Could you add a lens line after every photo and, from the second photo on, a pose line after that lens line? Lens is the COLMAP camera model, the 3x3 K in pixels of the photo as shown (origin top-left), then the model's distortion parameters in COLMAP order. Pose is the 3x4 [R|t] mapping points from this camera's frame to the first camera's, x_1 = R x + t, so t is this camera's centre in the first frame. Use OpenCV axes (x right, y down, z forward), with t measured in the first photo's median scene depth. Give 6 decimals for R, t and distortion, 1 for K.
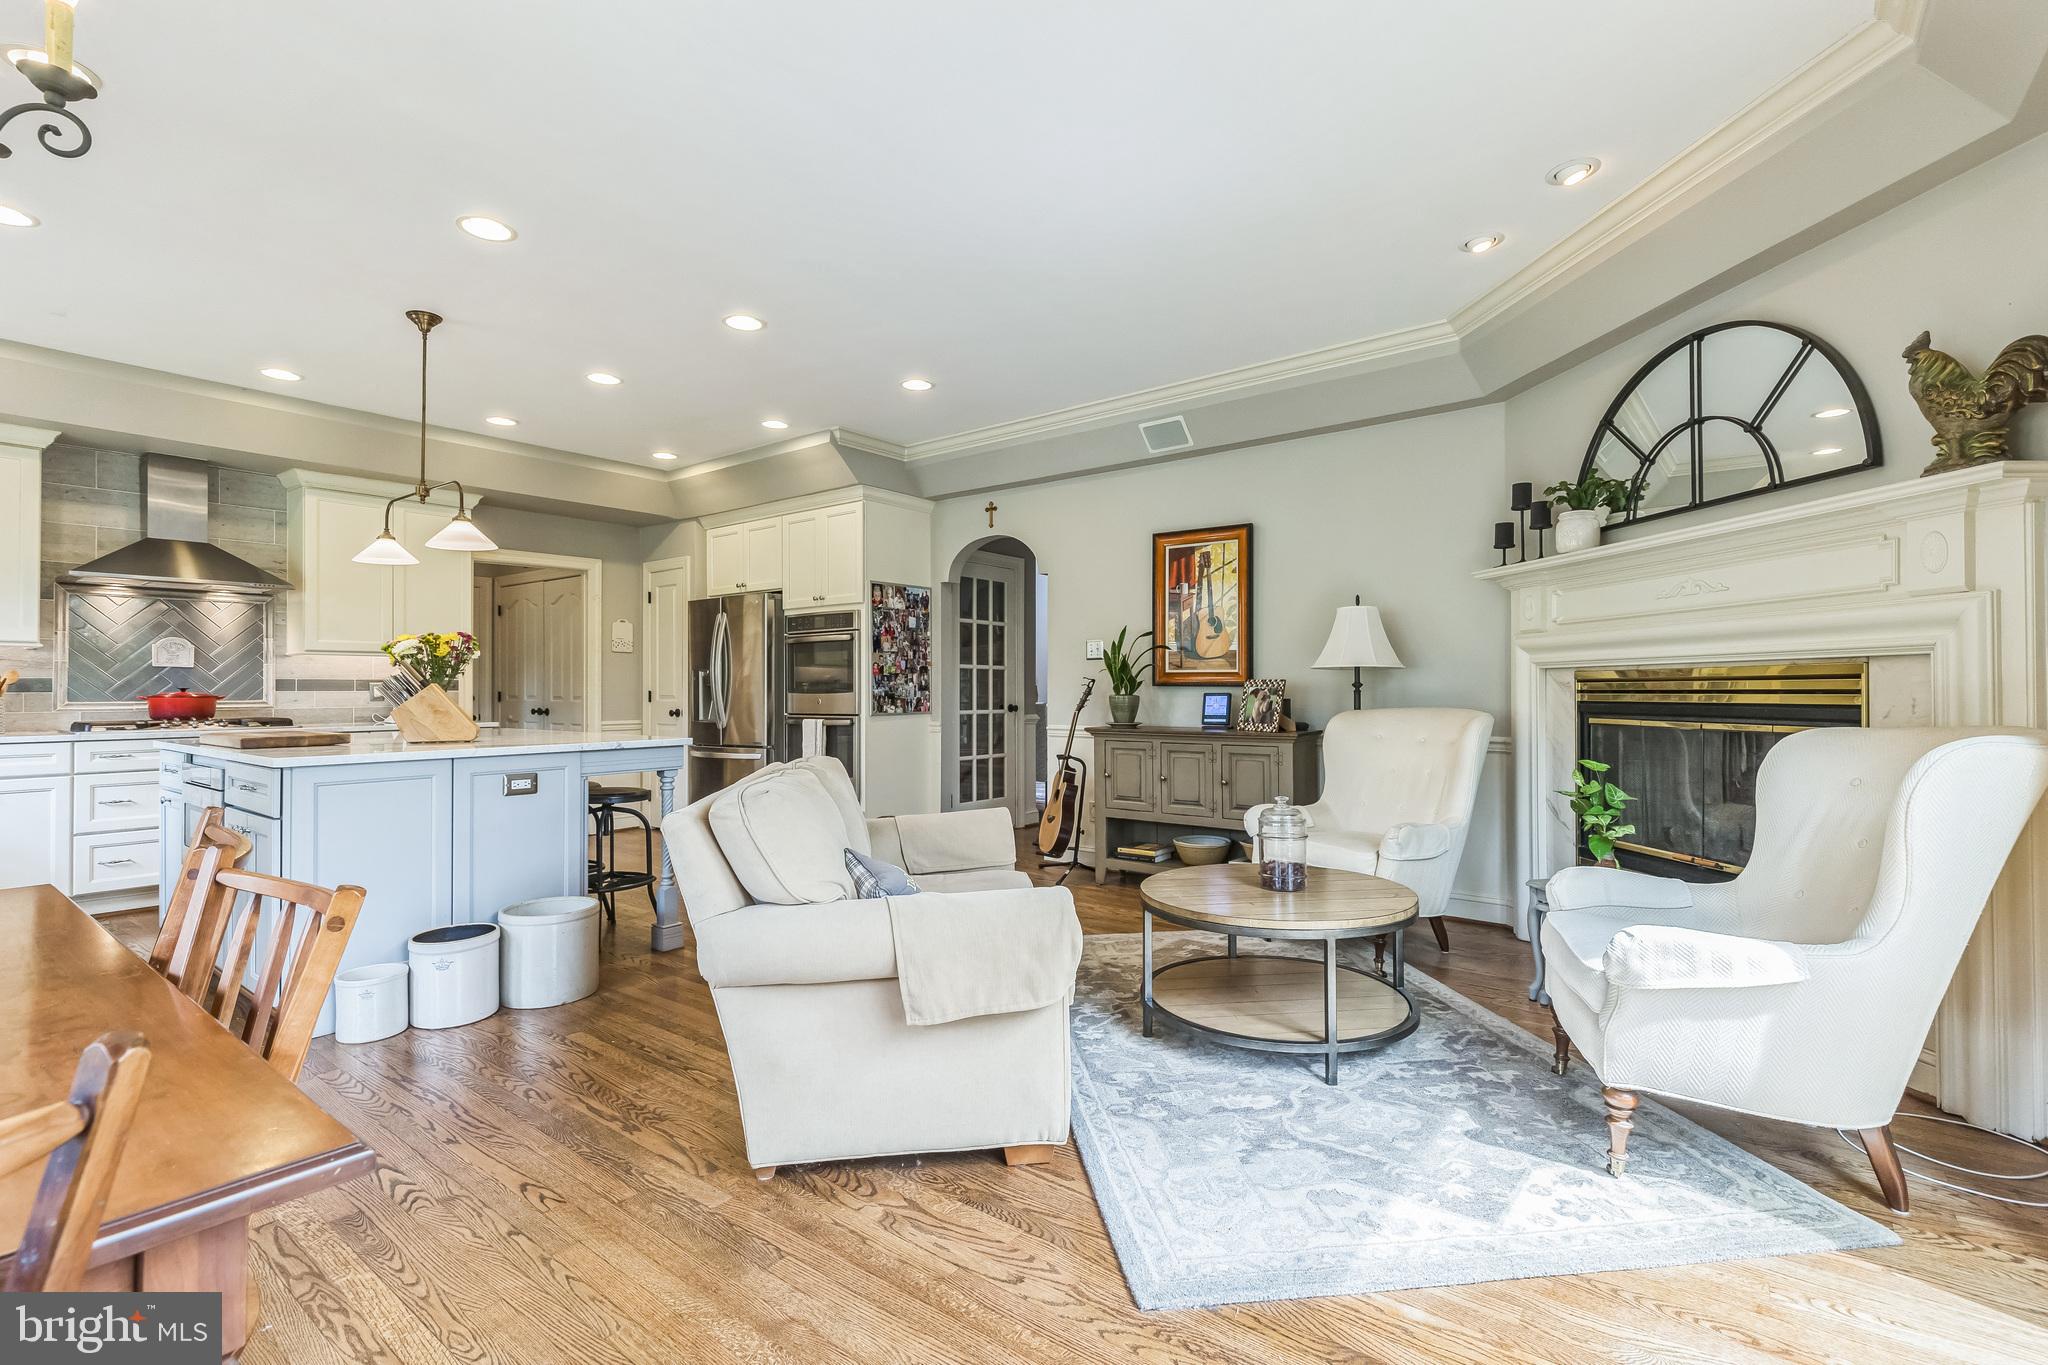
lens RADIAL K [[930.7, 0, 1024.0], [0, 930.7, 682.5], [0, 0, 1]] dist [-0.000064, -0.000023]
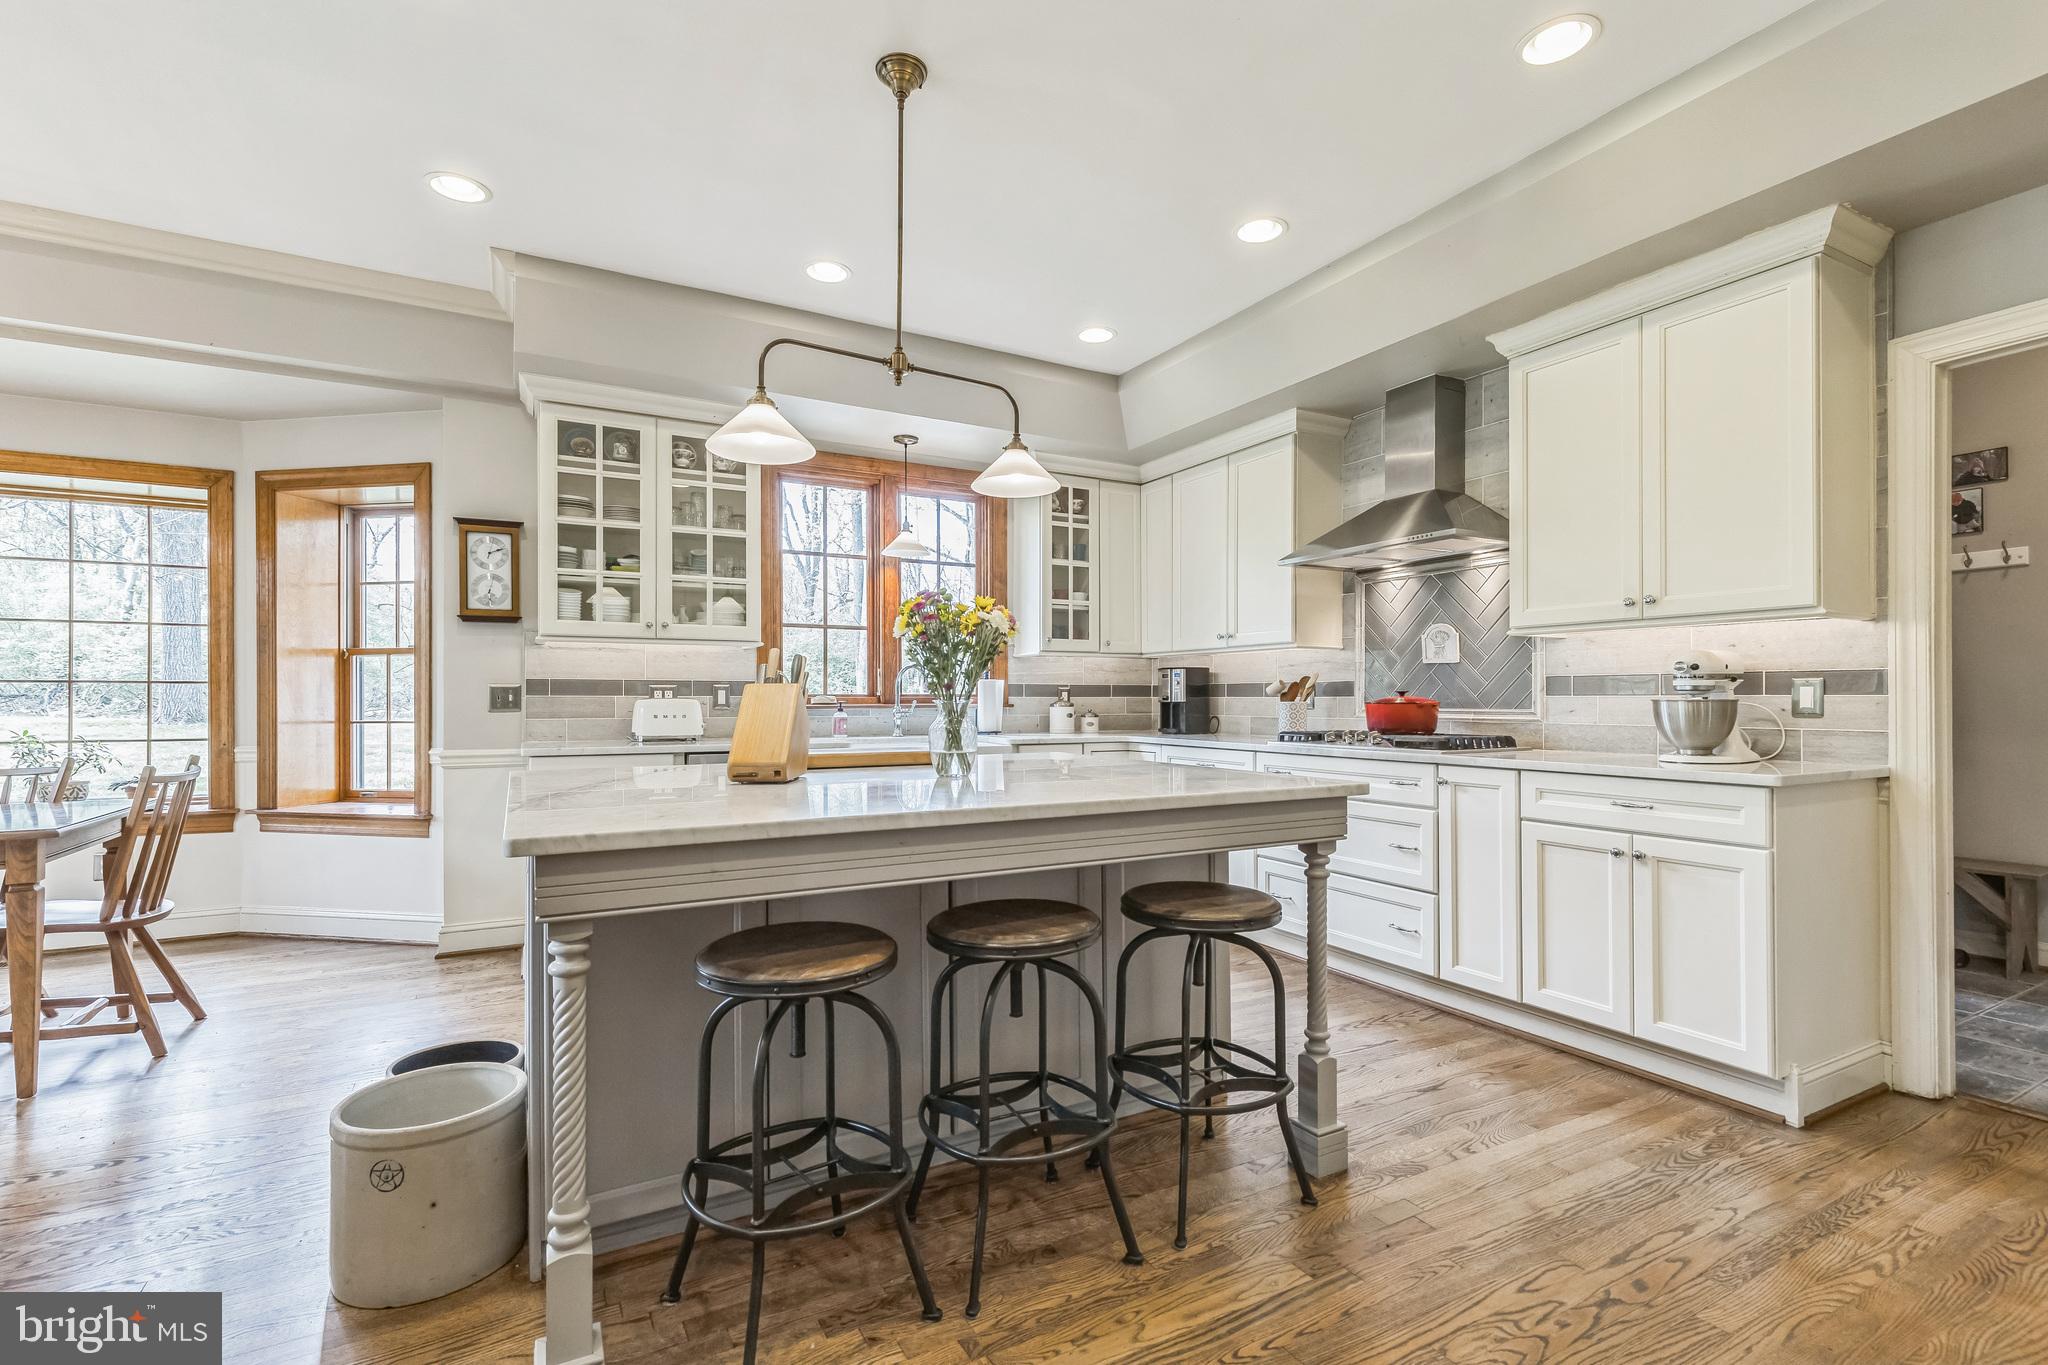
lens RADIAL K [[930.7, 0, 1024.0], [0, 930.7, 682.5], [0, 0, 1]] dist [-0.000064, -0.000023]
pose [[-0.379129, -0.018874, -0.925151, -0.090010], [-0.000318, 0.999795, -0.020267, 0.014421], [0.925344, -0.007390, -0.379057, 0.982511]]
